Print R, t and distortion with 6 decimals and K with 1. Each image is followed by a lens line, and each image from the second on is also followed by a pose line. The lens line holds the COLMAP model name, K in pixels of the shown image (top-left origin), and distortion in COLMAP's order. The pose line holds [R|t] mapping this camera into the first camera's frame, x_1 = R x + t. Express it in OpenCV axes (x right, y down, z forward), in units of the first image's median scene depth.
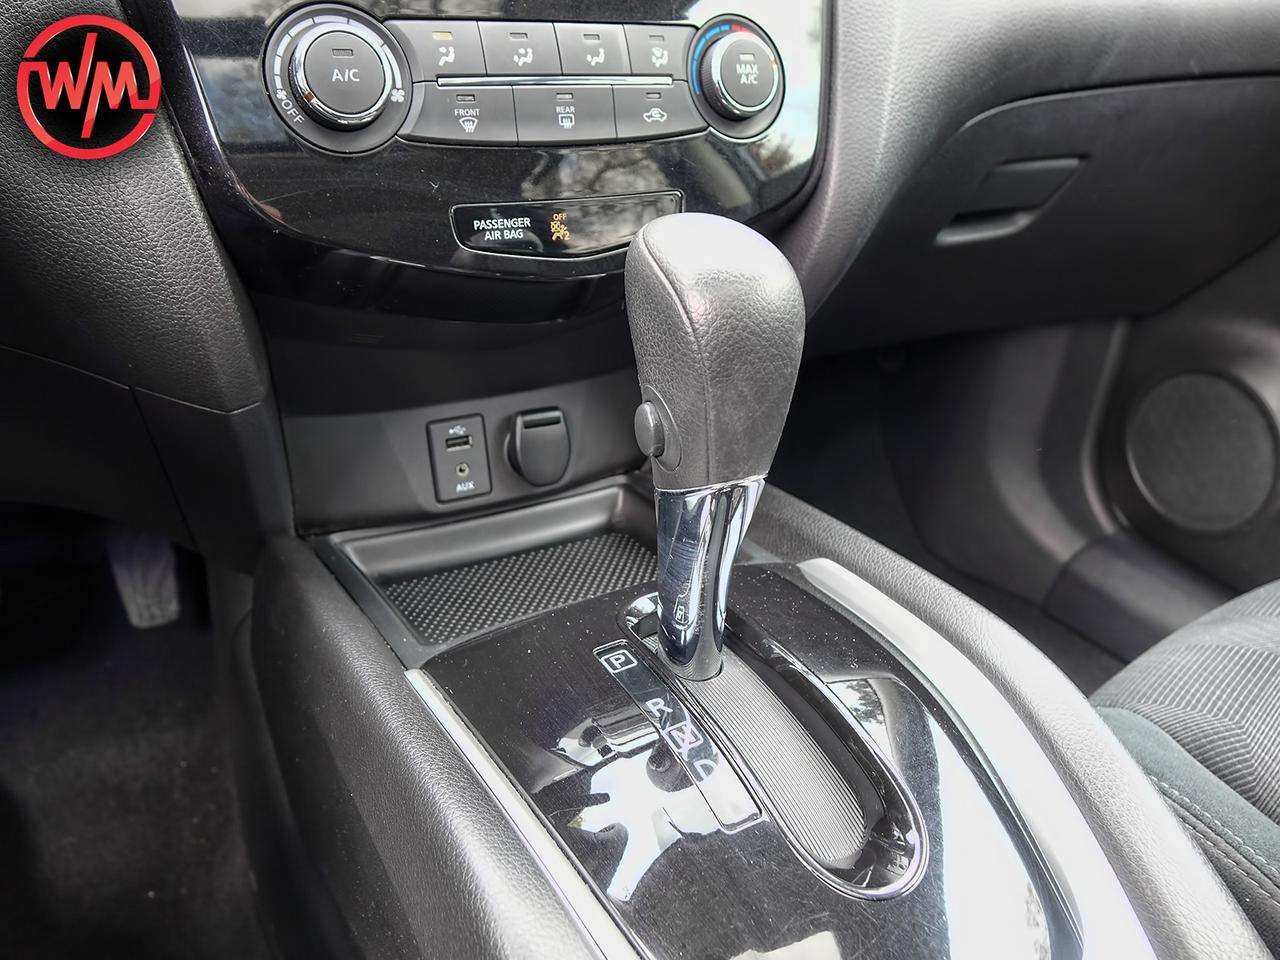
lens RADIAL K [[1001.8, 0, 640.0], [0, 1001.8, 480.0], [0, 0, 1]] dist [0.004469, -0.005988]
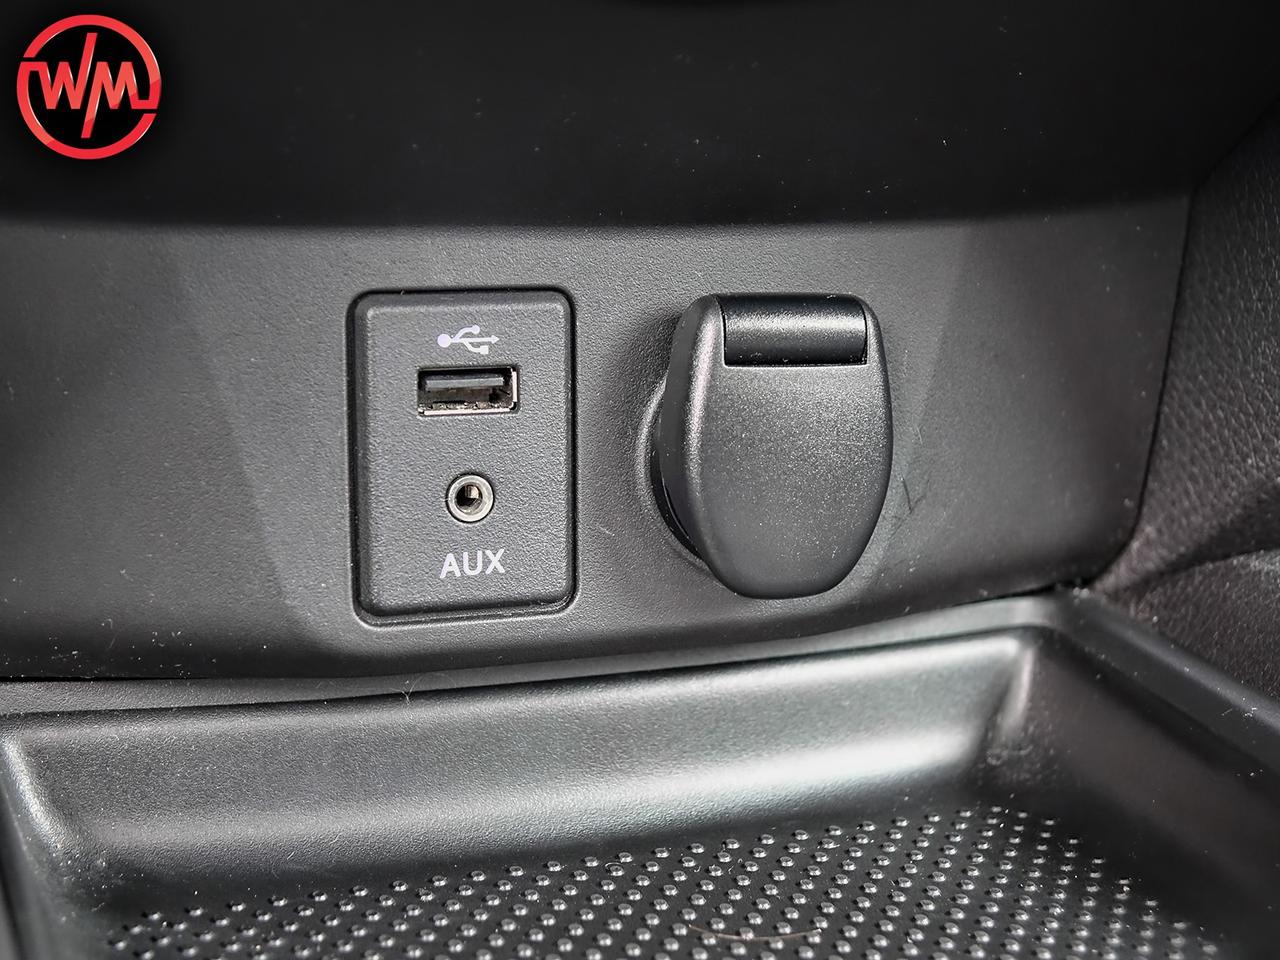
lens RADIAL K [[1711.5, 0, 640.0], [0, 1711.5, 480.0], [0, 0, 1]] dist [0.010438, 0.005074]
pose [[0.986302, 0.098696, -0.132167, -0.076454], [-0.110477, 0.990240, -0.084972, 0.017831], [0.122491, 0.098409, 0.987579, 0.568308]]
